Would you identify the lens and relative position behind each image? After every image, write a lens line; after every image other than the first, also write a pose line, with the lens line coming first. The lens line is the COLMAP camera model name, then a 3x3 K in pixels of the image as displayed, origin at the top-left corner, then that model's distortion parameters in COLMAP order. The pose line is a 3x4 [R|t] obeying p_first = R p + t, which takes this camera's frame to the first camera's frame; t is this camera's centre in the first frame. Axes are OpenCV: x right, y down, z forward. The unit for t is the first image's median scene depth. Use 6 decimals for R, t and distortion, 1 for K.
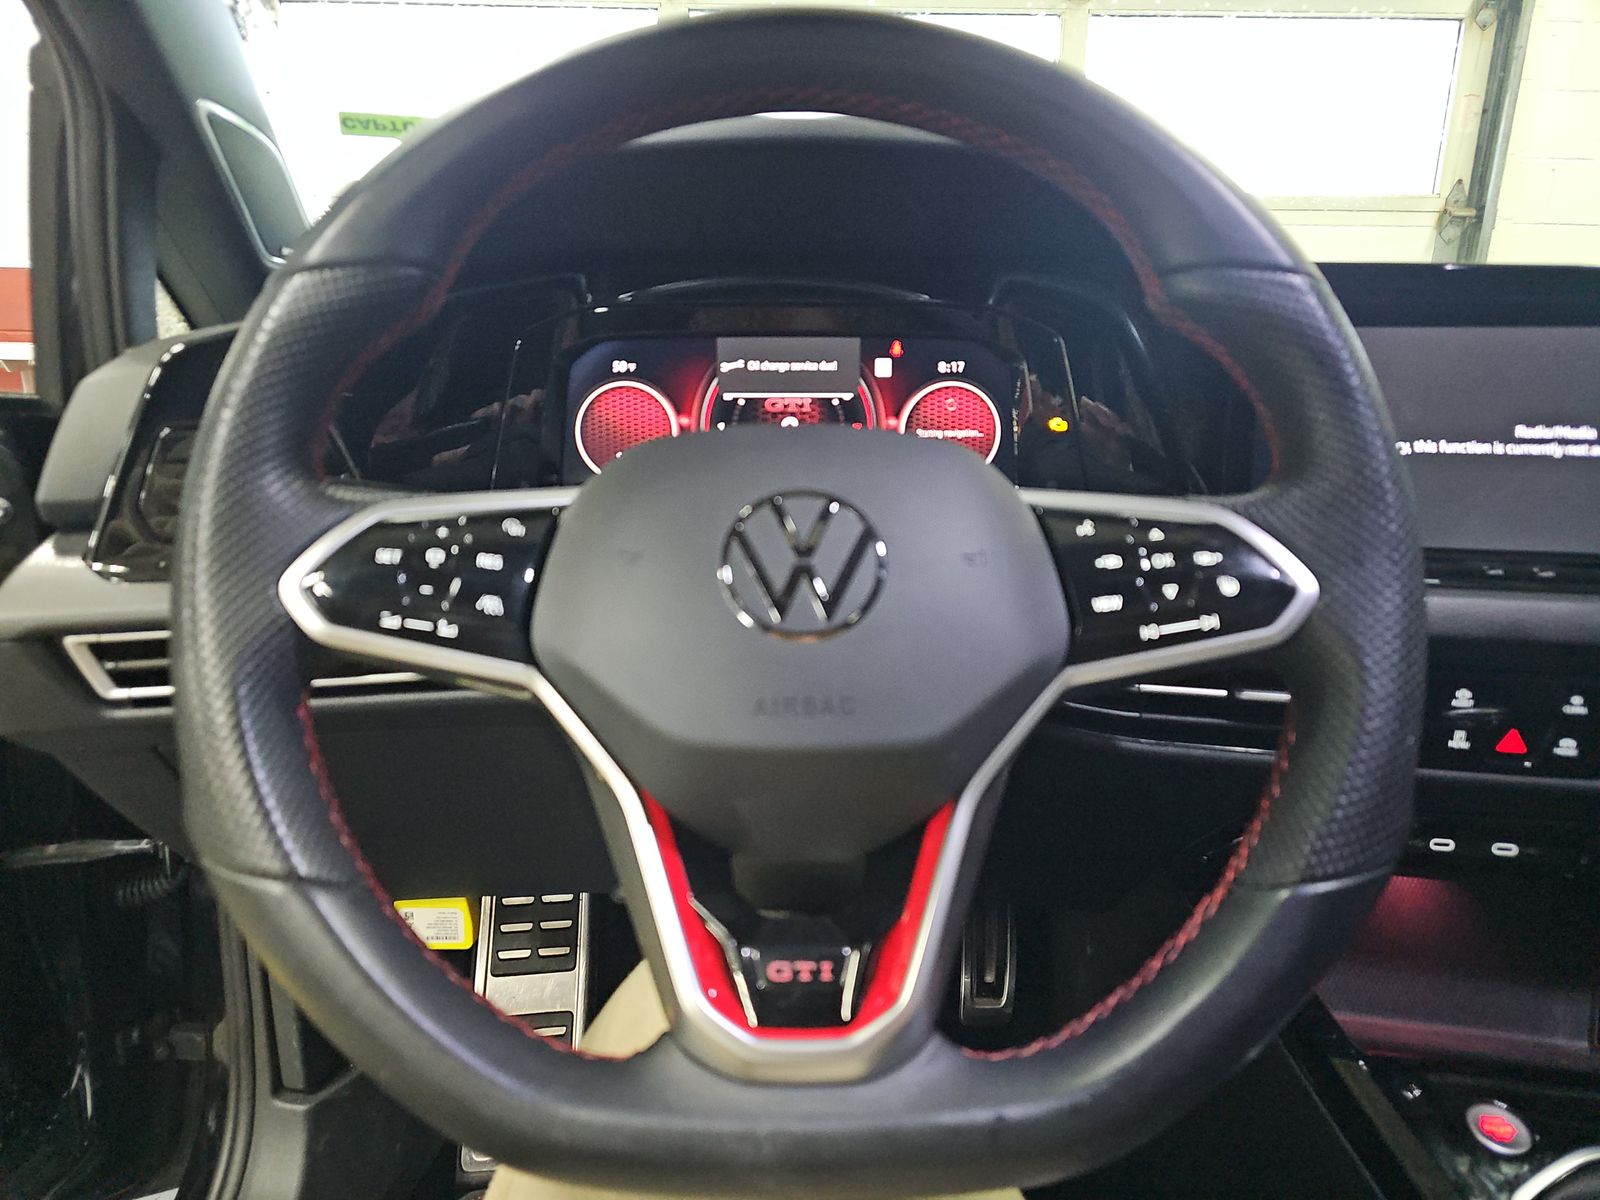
lens RADIAL K [[1065.5, 0, 808.0], [0, 1065.5, 606.3], [0, 0, 1]] dist [0.015397, -0.006542]
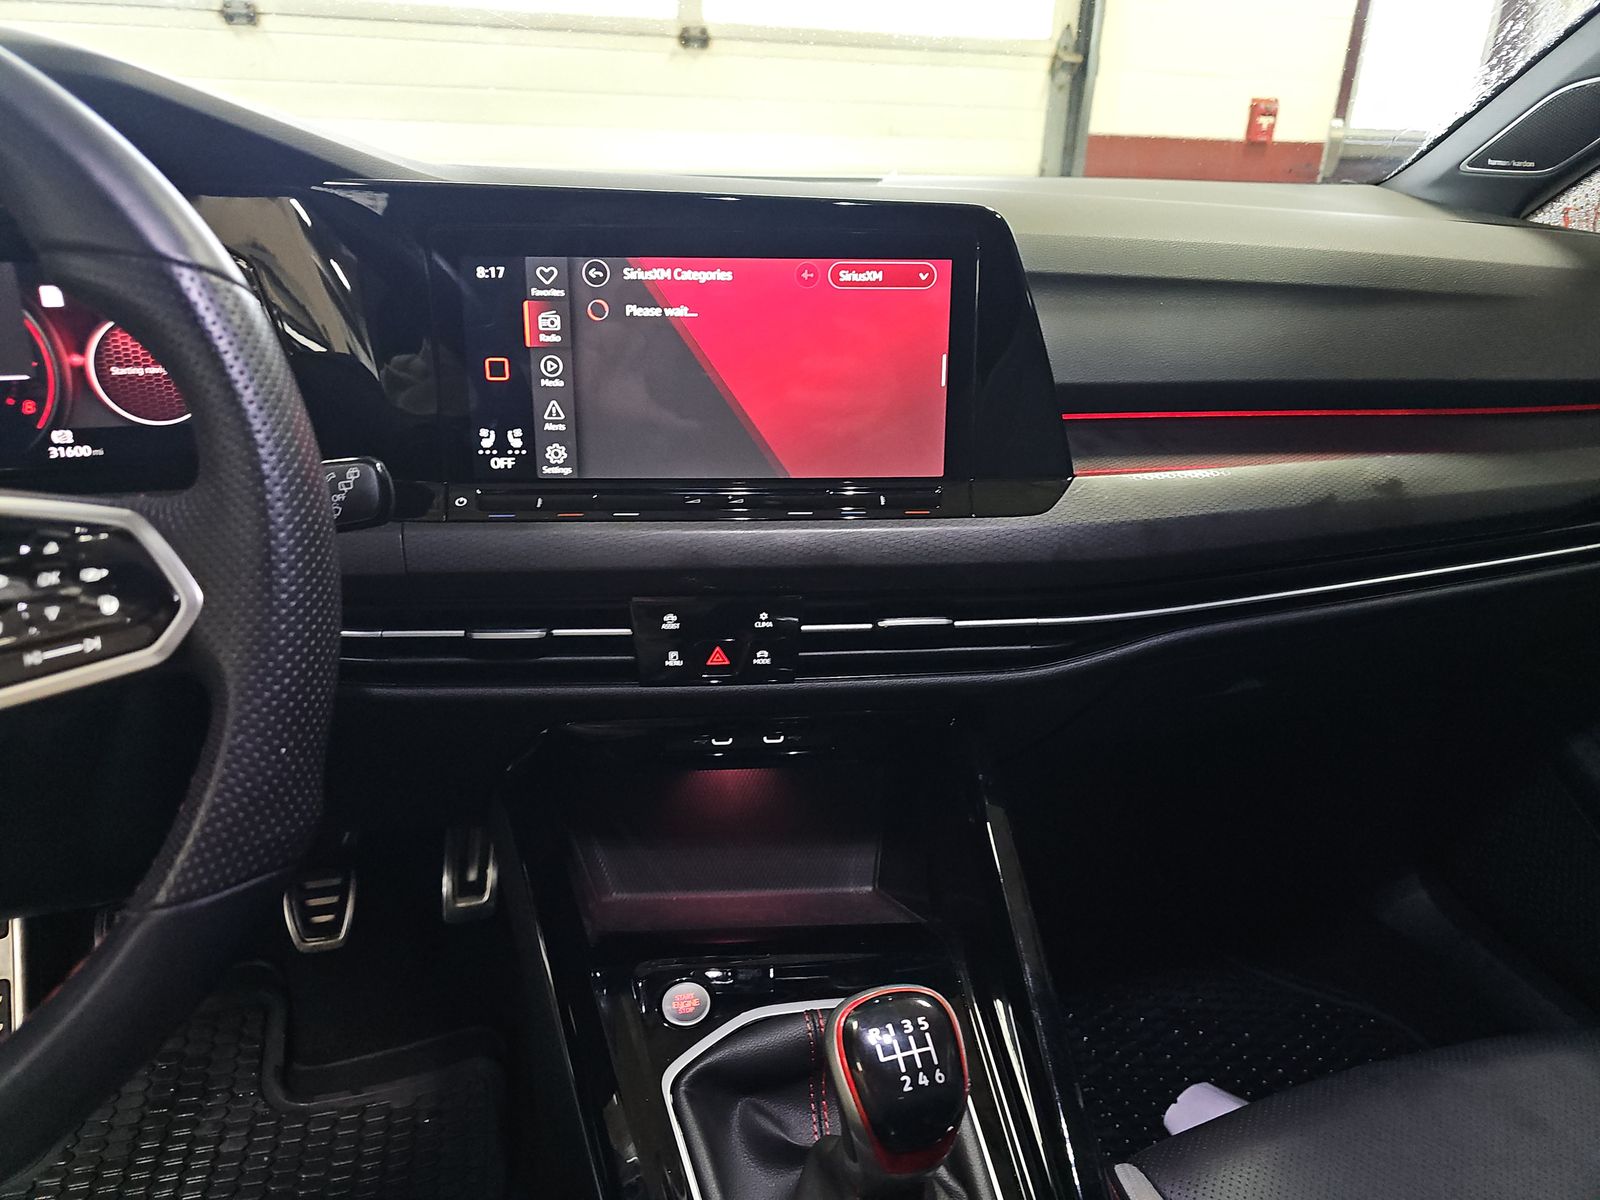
lens RADIAL K [[1065.5, 0, 805.1], [0, 1065.5, 606.3], [0, 0, 1]] dist [0.015397, -0.006542]
pose [[0.962263, -0.091165, 0.256396, 0.416234], [0.053744, 0.987322, 0.149353, -0.071090], [-0.266761, -0.129937, 0.954963, -0.039853]]
